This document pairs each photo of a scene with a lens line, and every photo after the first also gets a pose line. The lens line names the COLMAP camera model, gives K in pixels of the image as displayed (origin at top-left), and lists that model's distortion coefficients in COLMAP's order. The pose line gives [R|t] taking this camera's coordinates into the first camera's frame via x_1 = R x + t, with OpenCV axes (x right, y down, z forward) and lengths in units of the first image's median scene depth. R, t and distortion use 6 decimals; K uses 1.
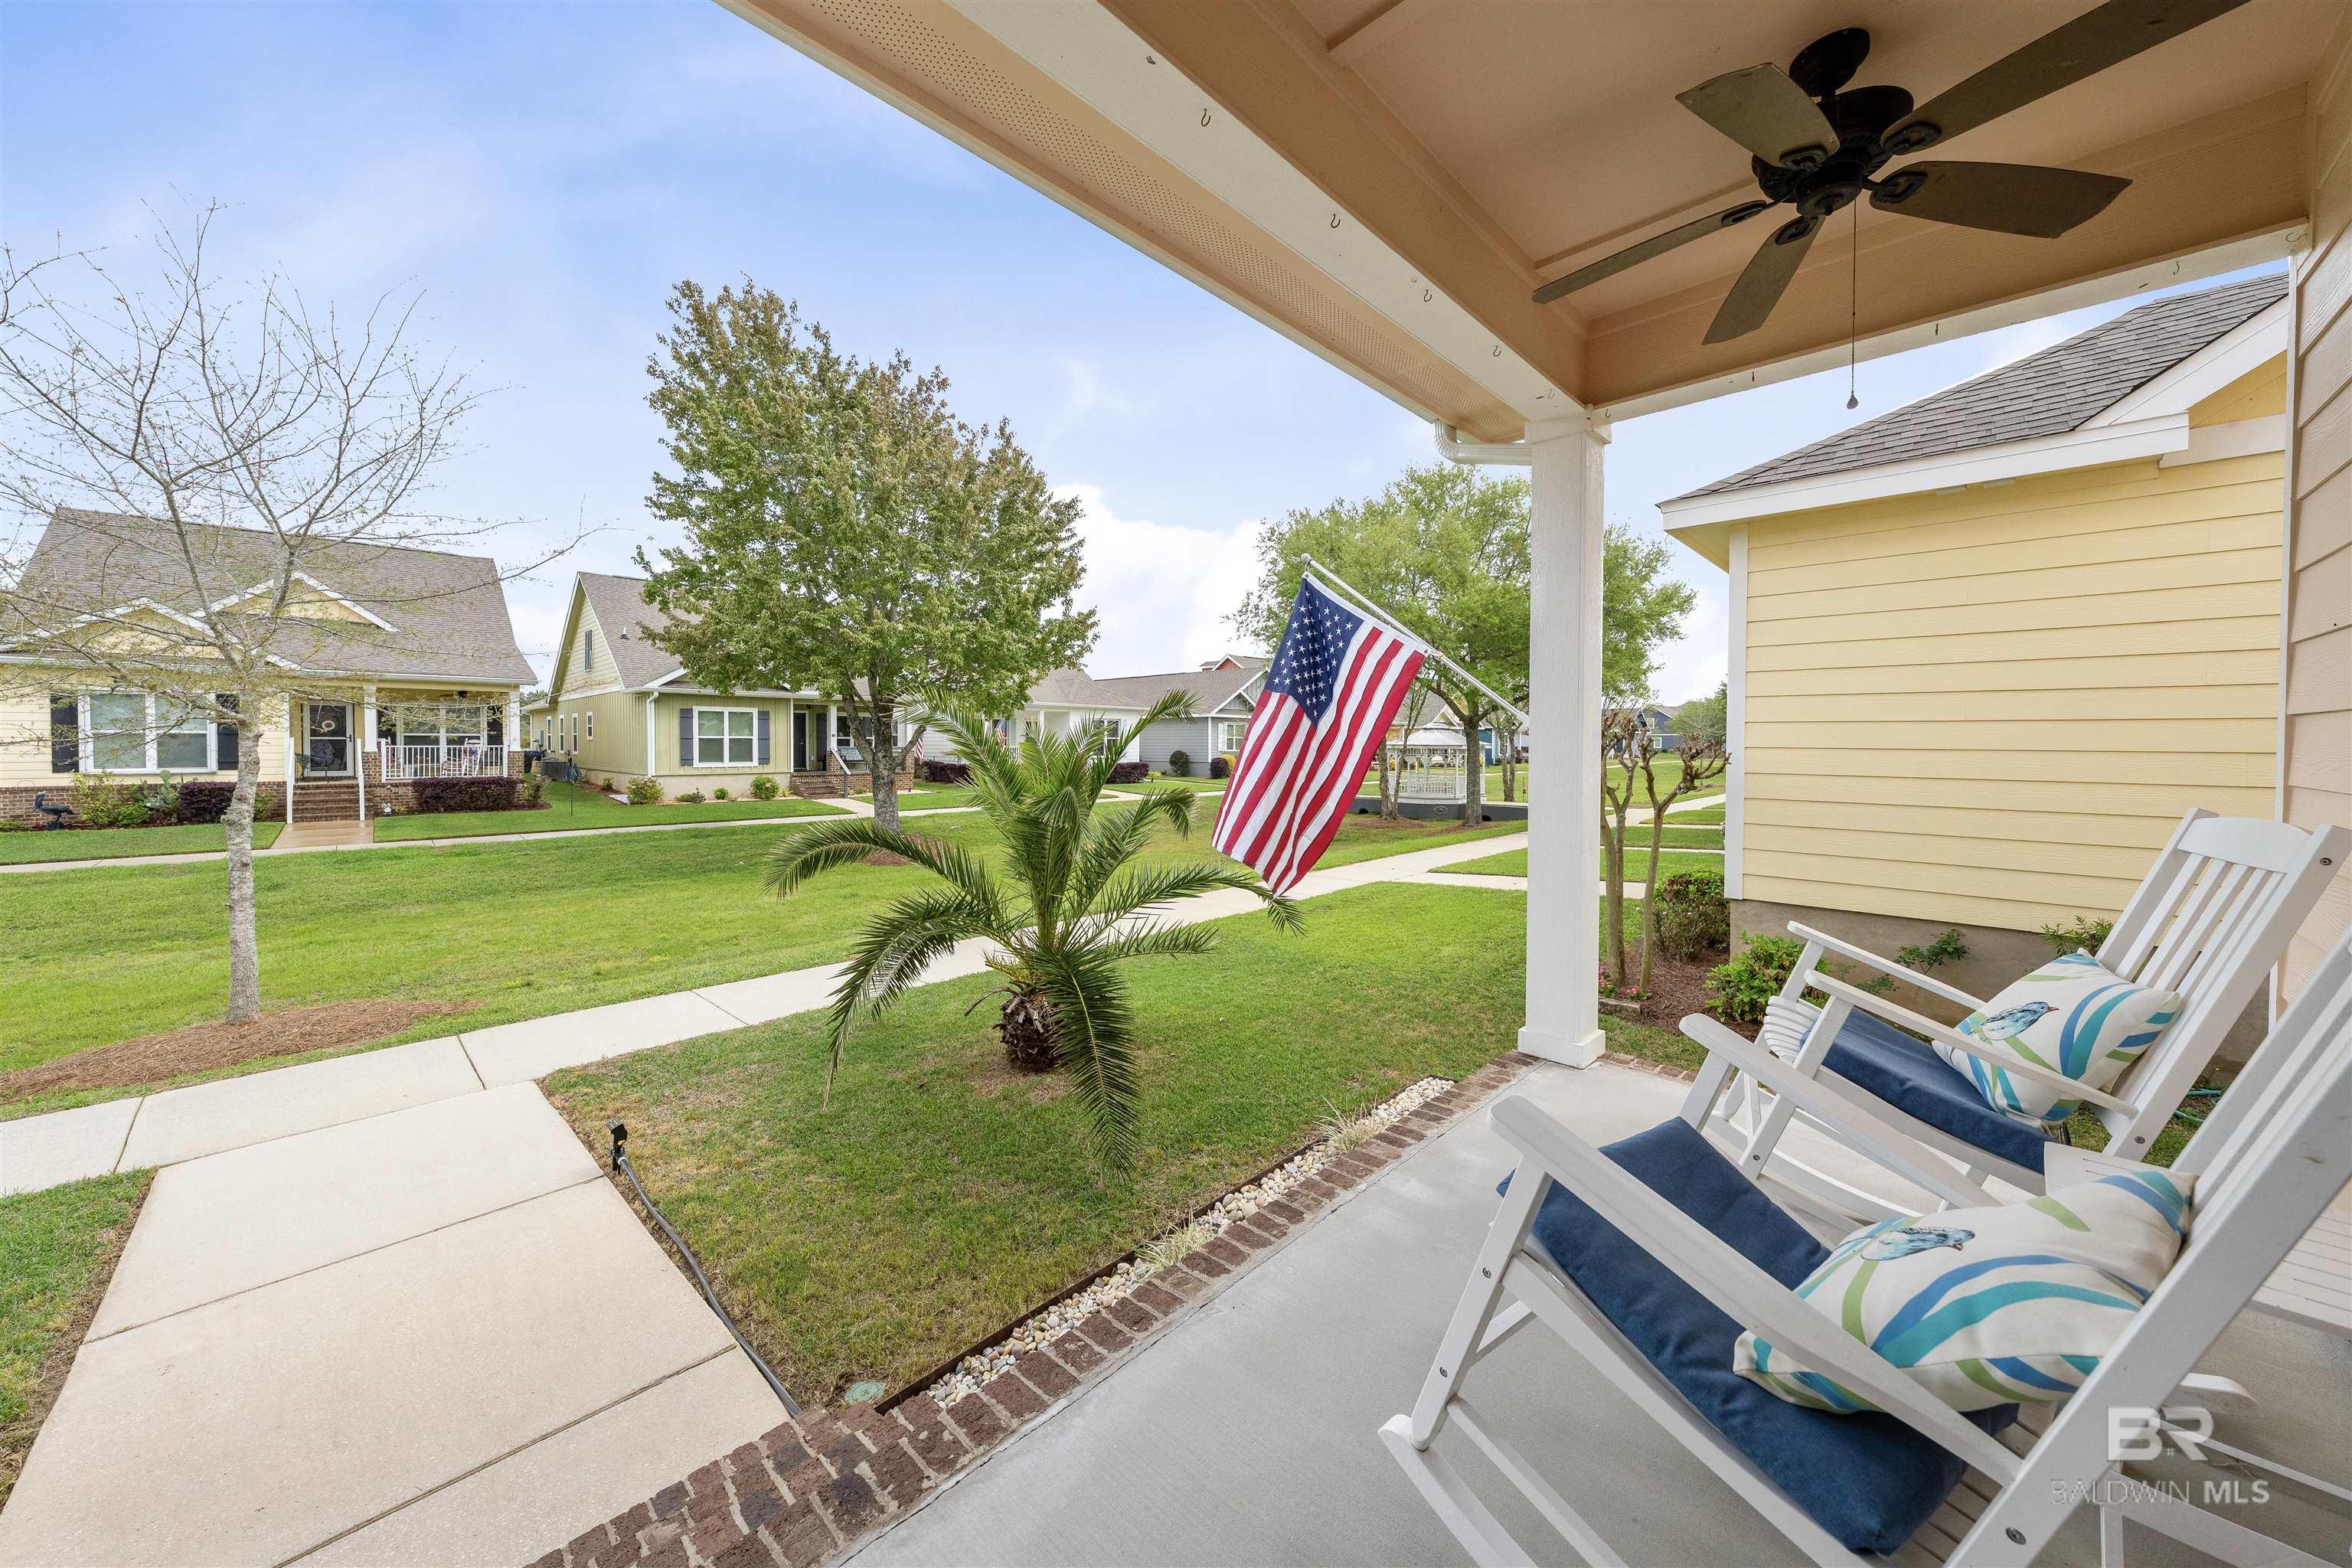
lens RADIAL K [[811.0, 0, 1175.9], [0, 811.0, 783.3], [0, 0, 1]] dist [0.000121, -0.000004]
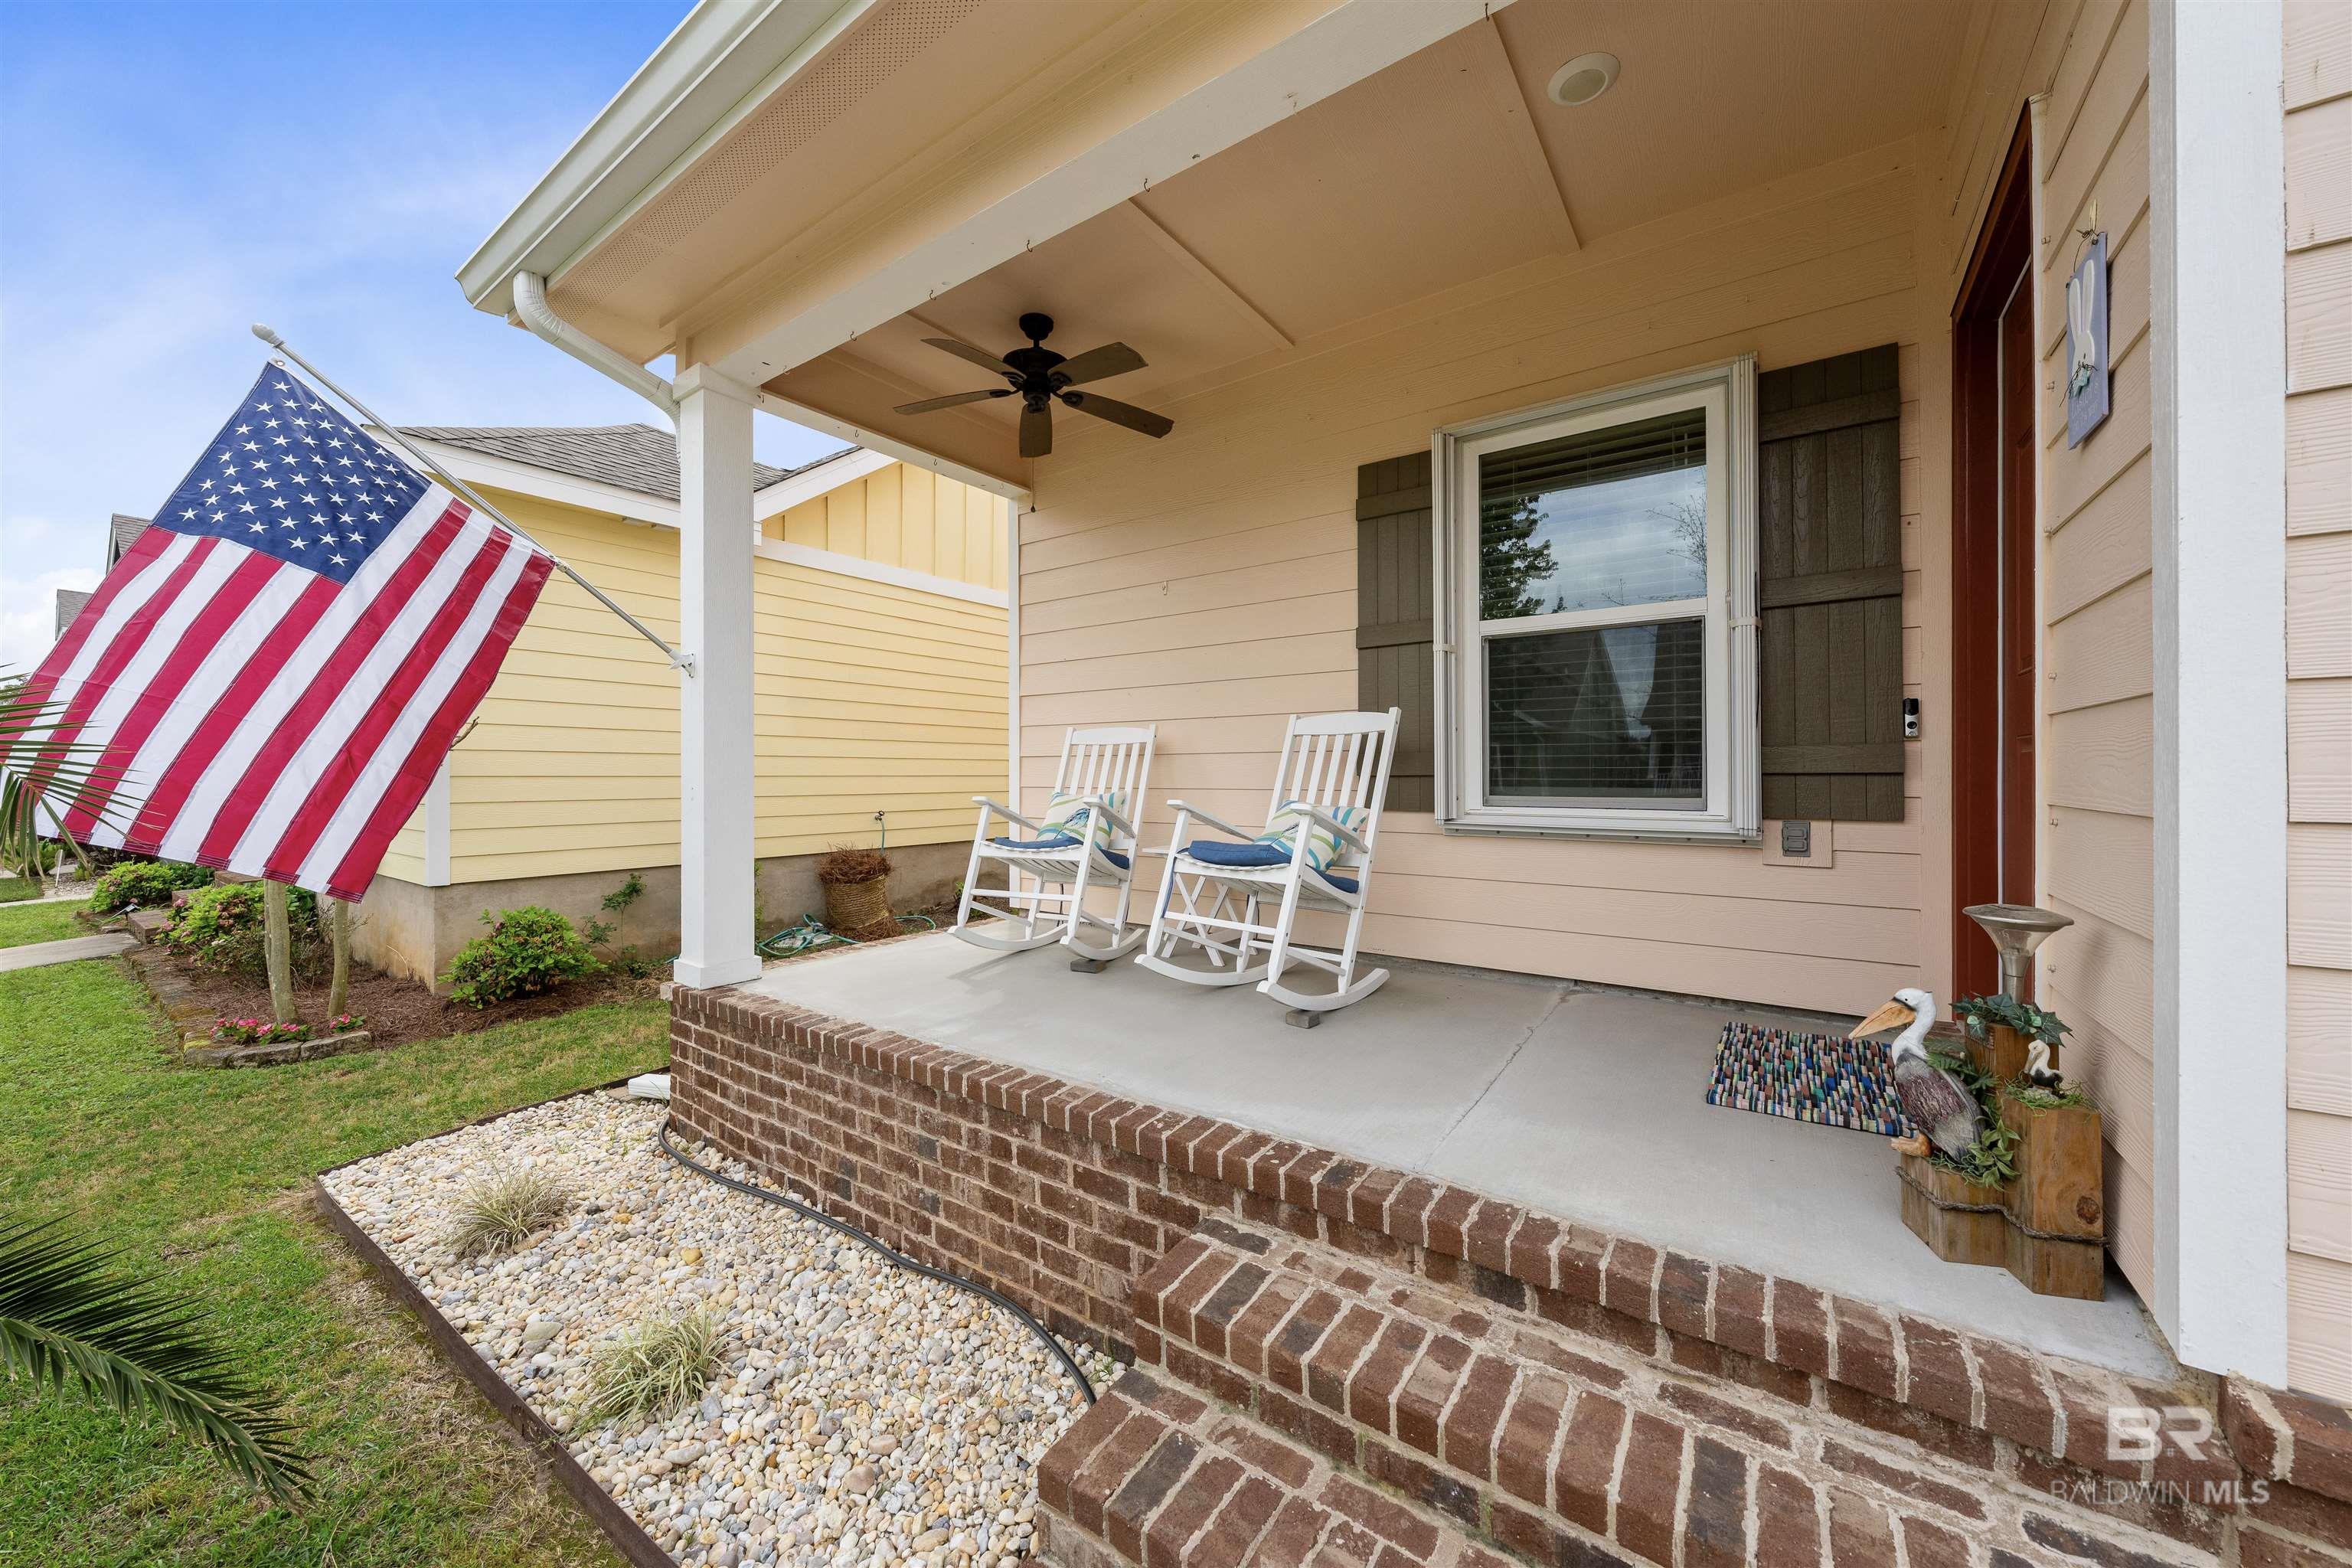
lens RADIAL K [[844.5, 0, 1181.1], [0, 844.5, 775.7], [0, 0, 1]] dist [0.000906, 0.000003]
pose [[-0.160198, 0.001256, 0.987084, -1.143062], [0.048992, 0.998777, 0.006681, 0.159434], [-0.985868, 0.049430, -0.160064, 0.977023]]
